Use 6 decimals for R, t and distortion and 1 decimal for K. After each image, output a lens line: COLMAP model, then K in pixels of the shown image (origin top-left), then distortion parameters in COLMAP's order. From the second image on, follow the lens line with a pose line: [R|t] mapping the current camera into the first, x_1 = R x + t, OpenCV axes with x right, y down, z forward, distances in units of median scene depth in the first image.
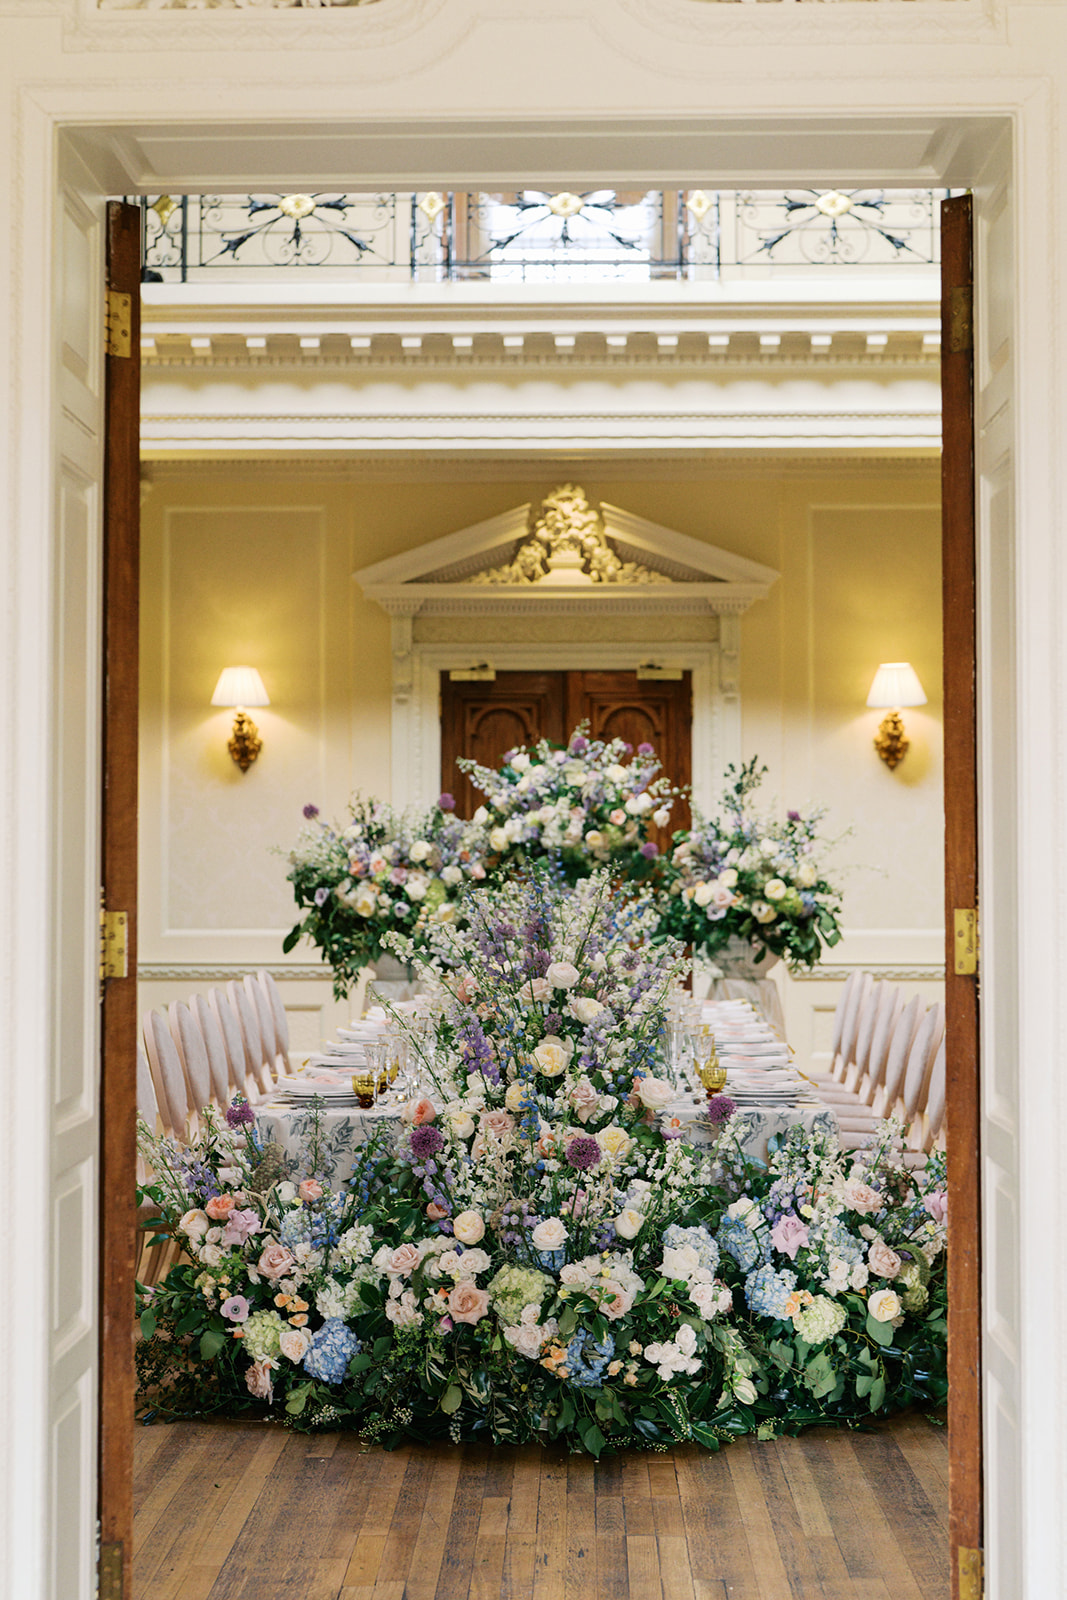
lens RADIAL K [[2535.0, 0, 533.1], [0, 2535.0, 802.0], [0, 0, 1]] dist [0.017697, 0.000000]
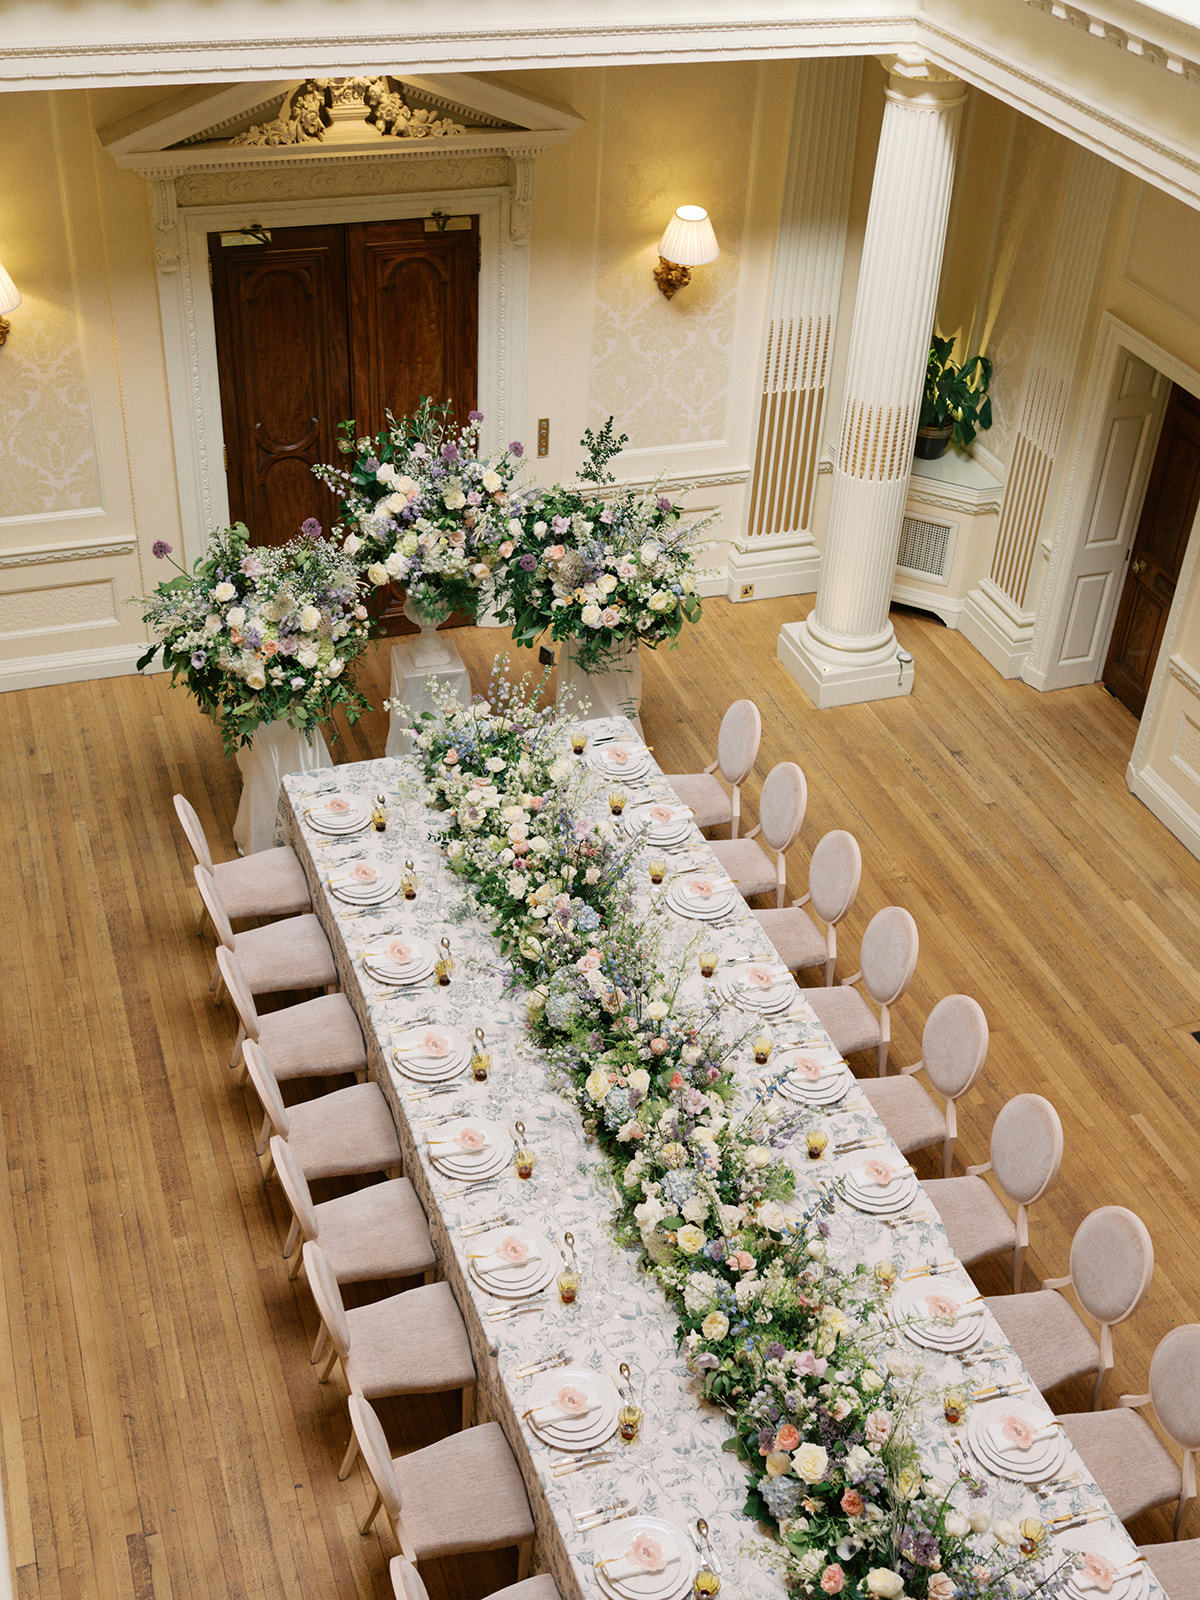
lens RADIAL K [[1819.4, 0, 599.2], [0, 1819.4, 799.6], [0, 0, 1]] dist [-0.006957, 0.000000]
pose [[0.936562, -0.166955, 0.308184, -0.138015], [-0.058536, 0.792412, 0.607171, -0.290244], [-0.345579, -0.586693, 0.732370, 0.369449]]
